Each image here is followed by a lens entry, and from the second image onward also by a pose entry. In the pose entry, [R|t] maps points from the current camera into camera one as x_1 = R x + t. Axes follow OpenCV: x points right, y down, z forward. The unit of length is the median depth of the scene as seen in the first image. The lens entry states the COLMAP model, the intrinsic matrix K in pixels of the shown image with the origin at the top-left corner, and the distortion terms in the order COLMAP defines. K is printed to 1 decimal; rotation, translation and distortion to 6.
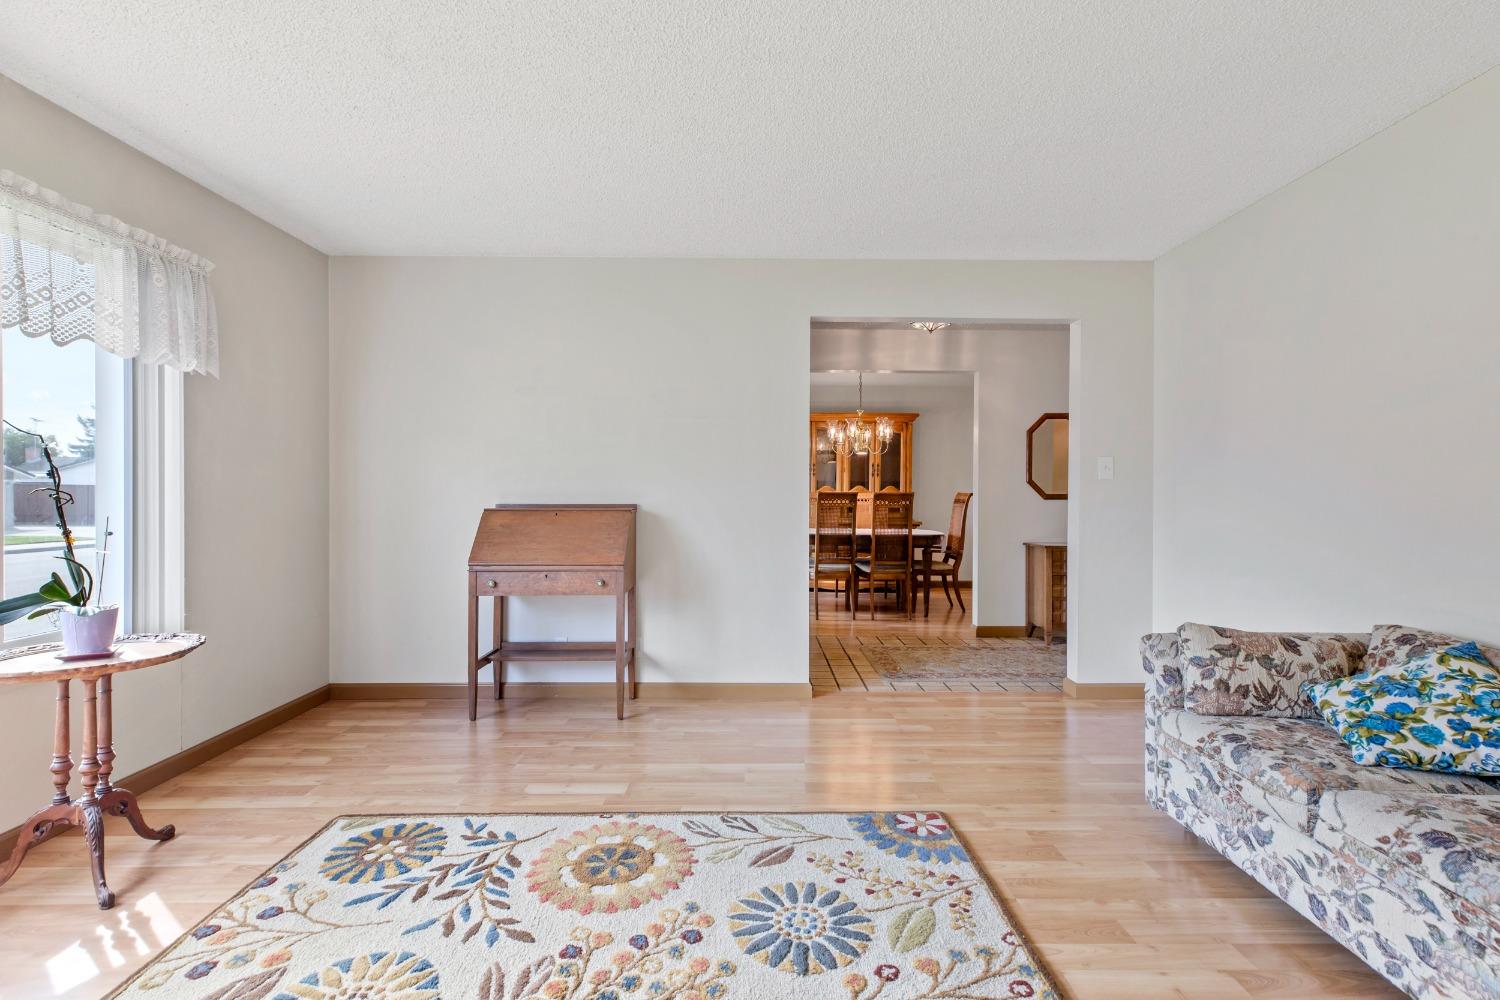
lens RADIAL K [[683.9, 0, 749.4], [0, 683.9, 500.2], [0, 0, 1]] dist [0.008754, -0.002207]
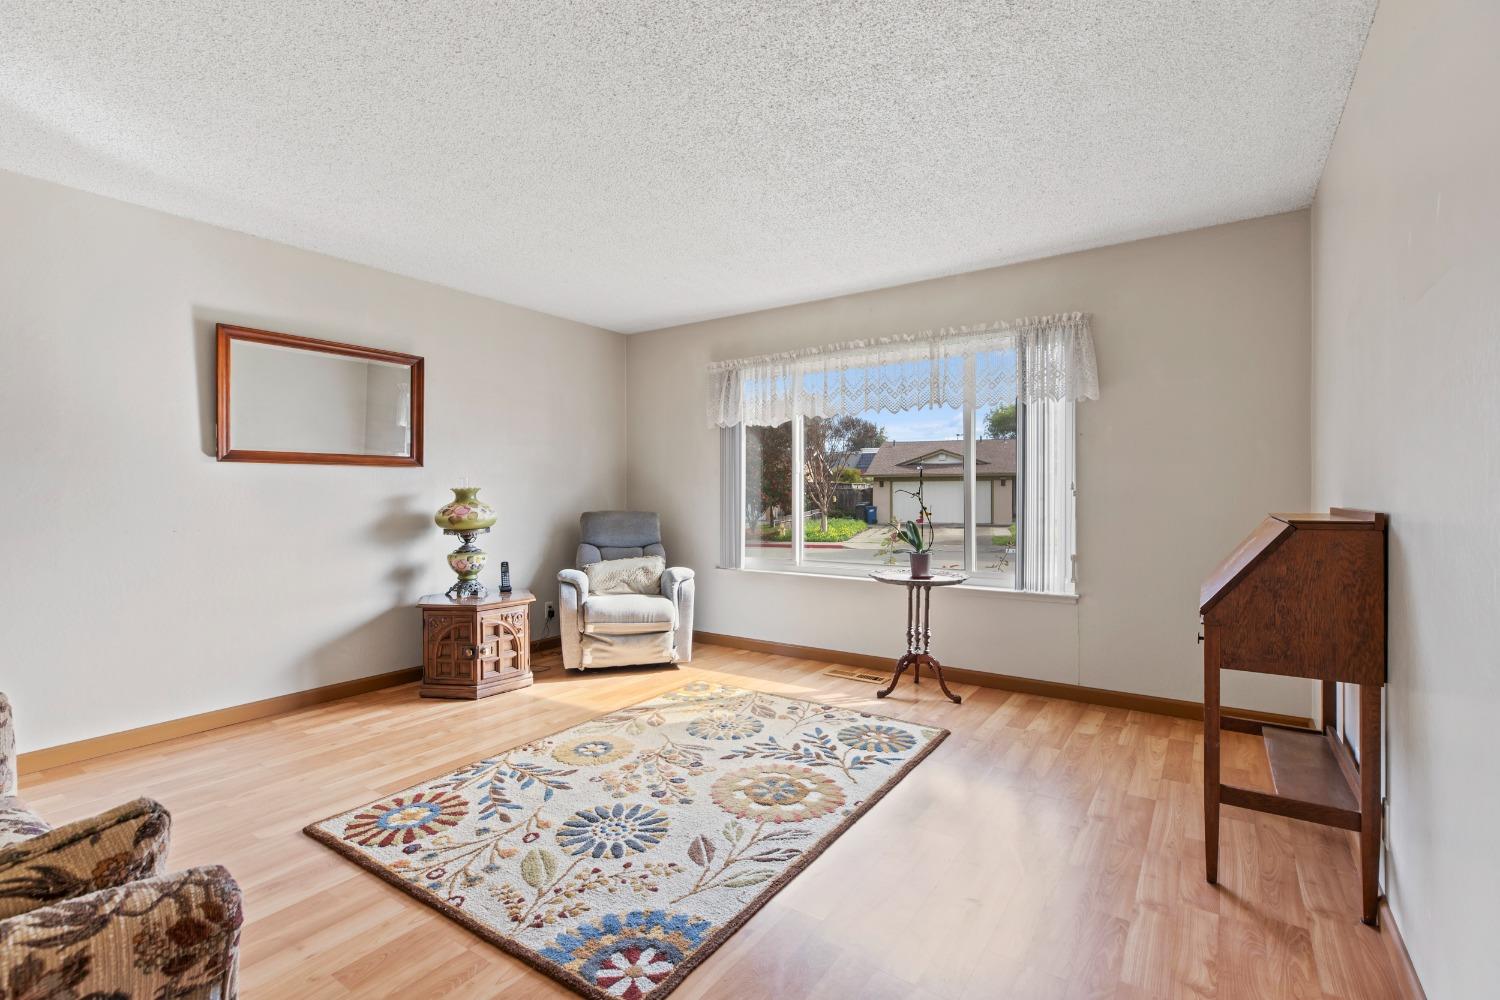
lens RADIAL K [[683.9, 0, 749.1], [0, 683.9, 491.6], [0, 0, 1]] dist [0.008754, -0.002207]
pose [[-0.573085, 0.001470, -0.819495, 0.889326], [-0.007773, 0.999944, 0.007230, -0.018388], [0.819459, 0.010514, -0.573041, 1.765618]]
